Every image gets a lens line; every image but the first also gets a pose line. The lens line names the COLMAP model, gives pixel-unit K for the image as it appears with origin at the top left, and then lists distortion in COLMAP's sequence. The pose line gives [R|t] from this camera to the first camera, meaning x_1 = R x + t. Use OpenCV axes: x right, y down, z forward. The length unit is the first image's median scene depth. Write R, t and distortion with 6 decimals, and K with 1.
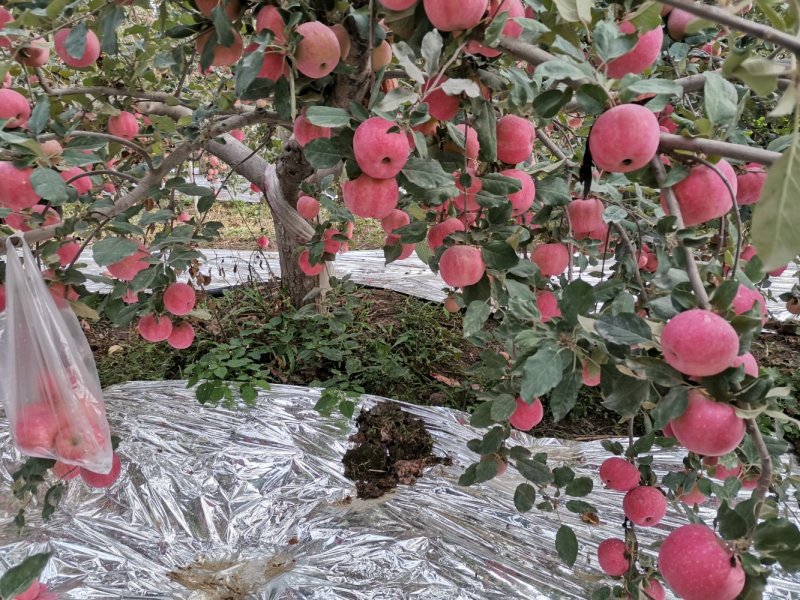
lens RADIAL K [[605.6, 0, 400.0], [0, 605.6, 300.0], [0, 0, 1]] dist [0.059996, -0.070577]
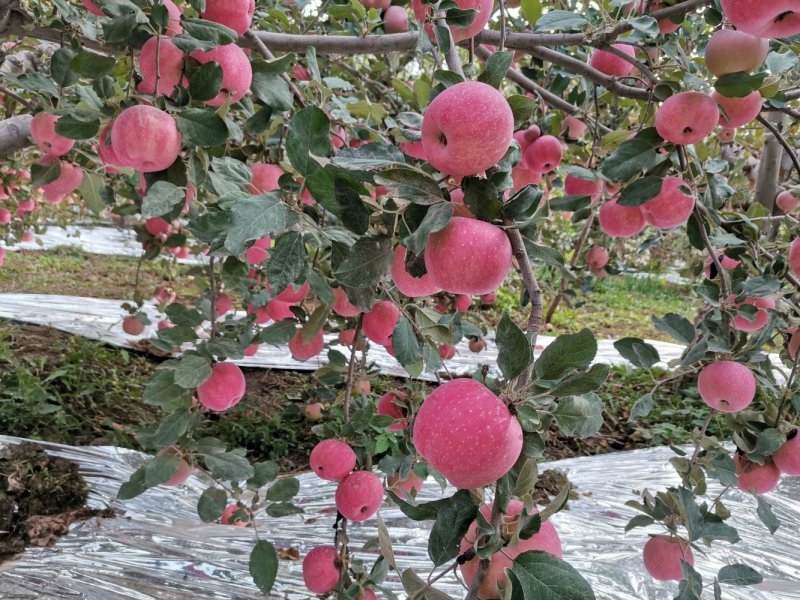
lens RADIAL K [[605.6, 0, 400.0], [0, 605.6, 300.0], [0, 0, 1]] dist [0.059996, -0.070577]
pose [[0.882604, 0.083855, 0.462577, 0.025023], [-0.005592, 0.985766, -0.168028, 0.134762], [-0.470083, 0.145715, 0.870511, 0.131770]]
